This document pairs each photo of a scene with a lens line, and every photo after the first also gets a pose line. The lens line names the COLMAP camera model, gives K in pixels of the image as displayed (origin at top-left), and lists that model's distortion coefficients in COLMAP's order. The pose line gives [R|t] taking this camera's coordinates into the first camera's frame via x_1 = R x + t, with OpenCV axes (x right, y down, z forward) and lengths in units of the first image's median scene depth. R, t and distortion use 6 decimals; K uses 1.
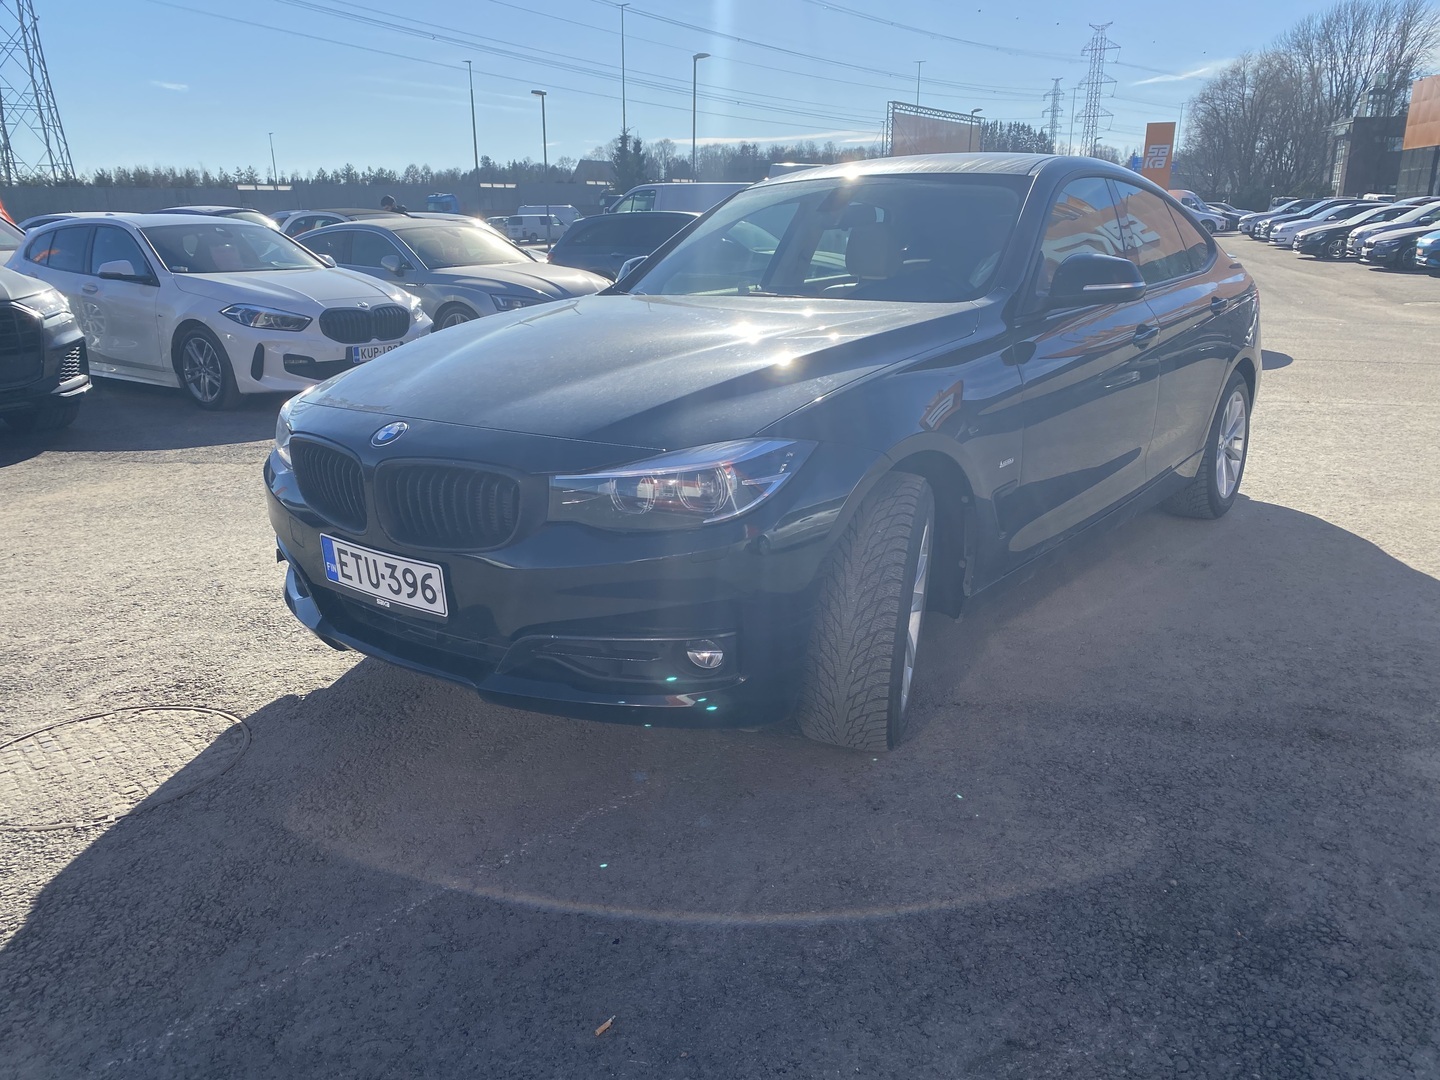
lens RADIAL K [[1101.9, 0, 718.8], [0, 1101.9, 541.1], [0, 0, 1]] dist [0.023183, -0.027756]
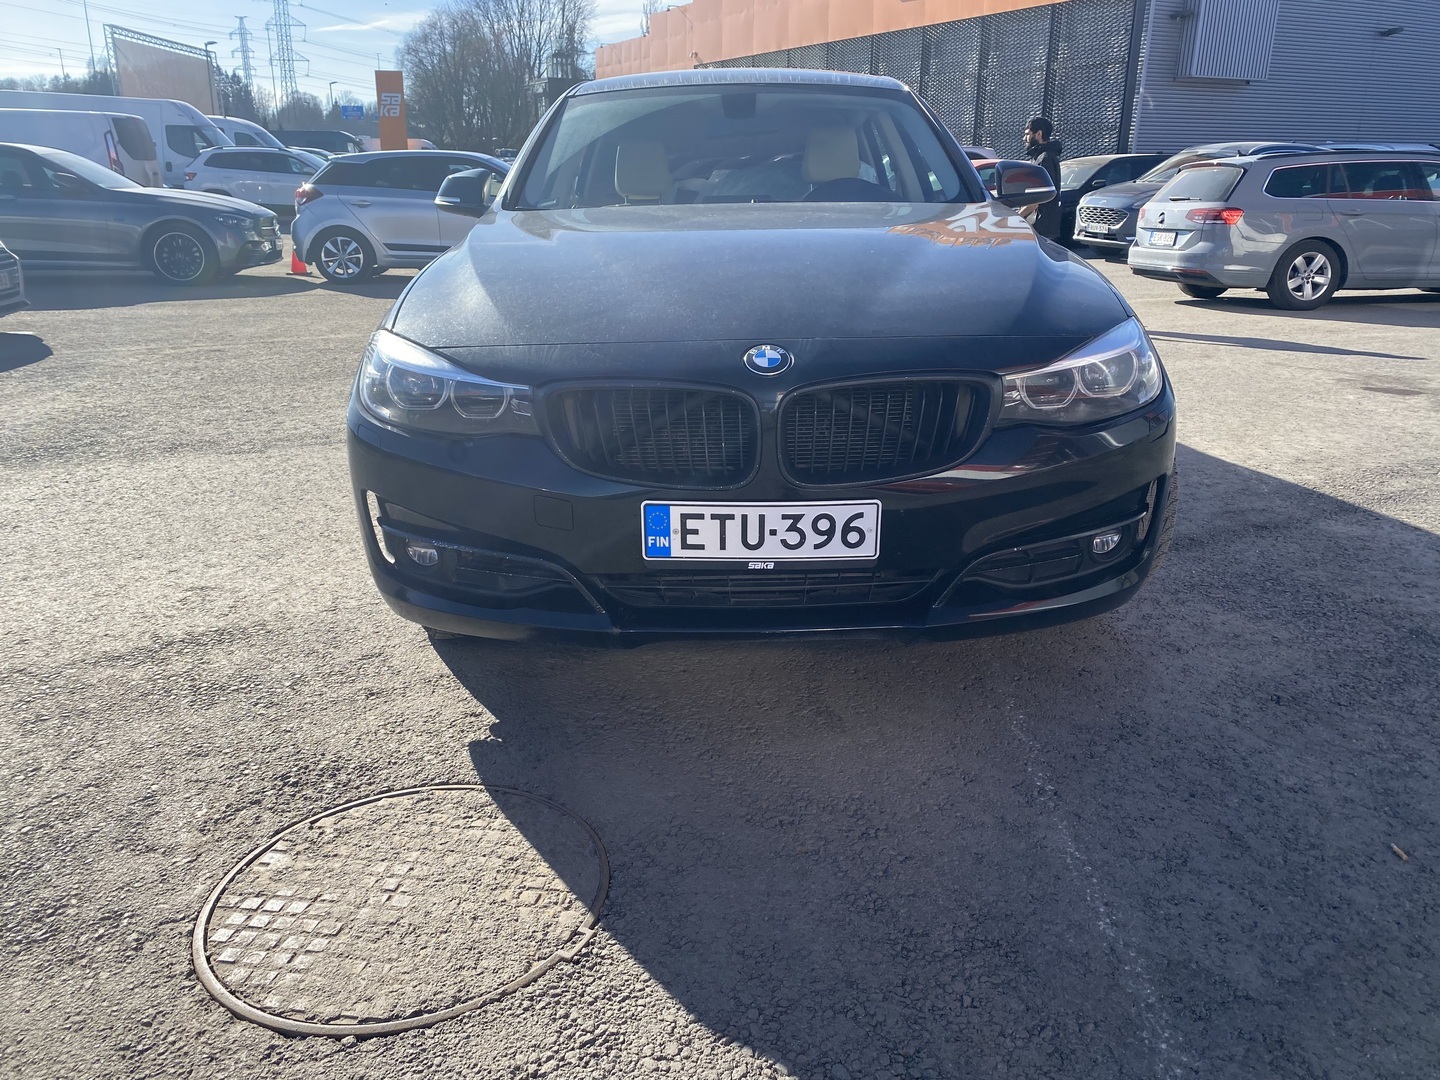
lens RADIAL K [[1101.9, 0, 722.4], [0, 1101.9, 542.9], [0, 0, 1]] dist [0.023183, -0.027756]
pose [[0.780991, -0.190904, 0.594651, -0.593935], [0.165883, 0.981345, 0.097182, -0.033623], [-0.602110, 0.022744, 0.798089, 0.260749]]
